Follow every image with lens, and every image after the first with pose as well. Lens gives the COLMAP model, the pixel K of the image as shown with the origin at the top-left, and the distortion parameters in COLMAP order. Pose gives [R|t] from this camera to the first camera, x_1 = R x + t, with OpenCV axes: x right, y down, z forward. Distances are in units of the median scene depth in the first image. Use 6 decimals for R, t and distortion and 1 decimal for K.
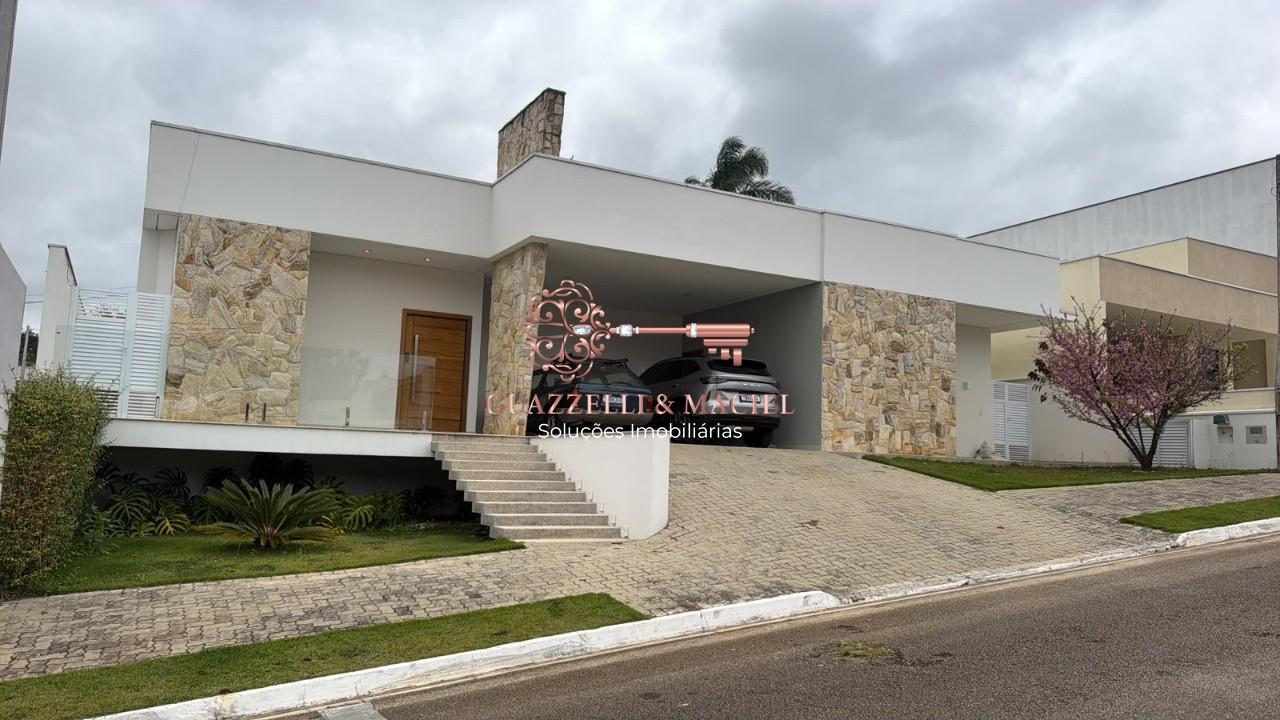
lens RADIAL K [[939.2, 0, 640.0], [0, 939.2, 360.0], [0, 0, 1]] dist [0.007056, -0.001448]
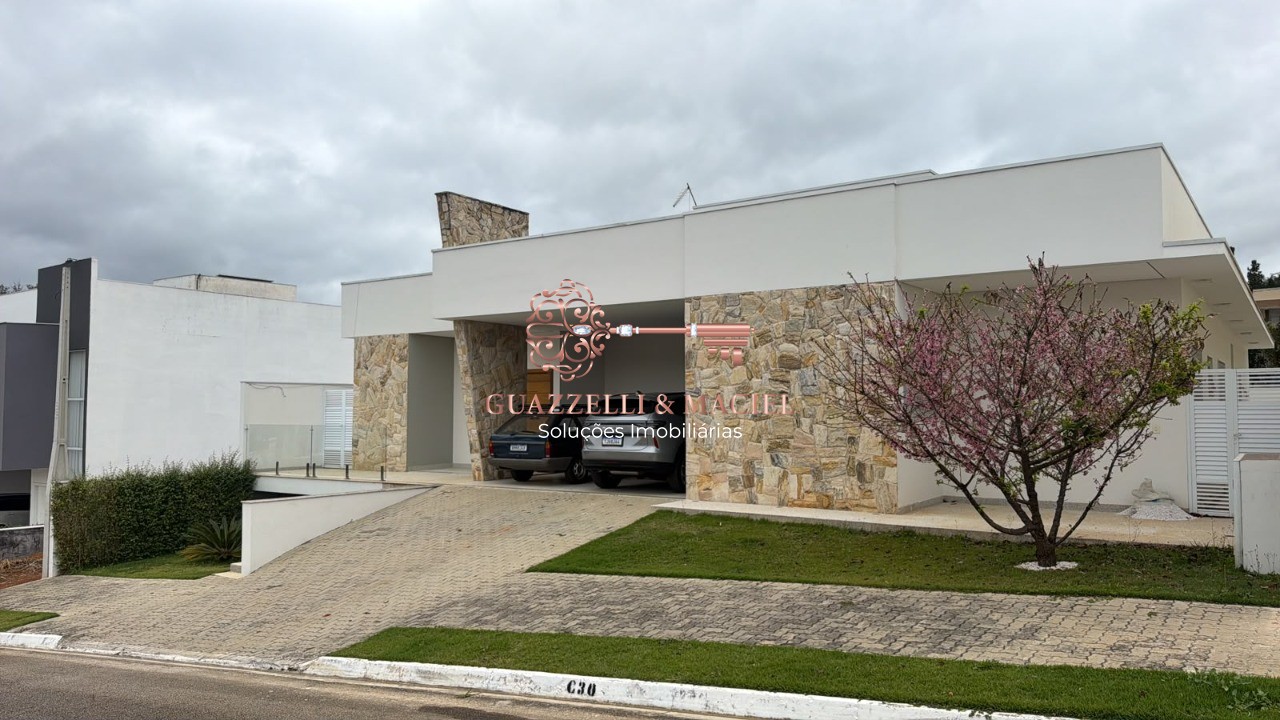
lens RADIAL K [[939.2, 0, 640.0], [0, 939.2, 360.0], [0, 0, 1]] dist [0.007056, -0.001448]
pose [[0.443140, -0.082897, -0.892611, 0.922193], [0.123841, 0.991829, -0.030630, -0.007814], [0.887857, -0.096968, 0.449786, 0.574333]]
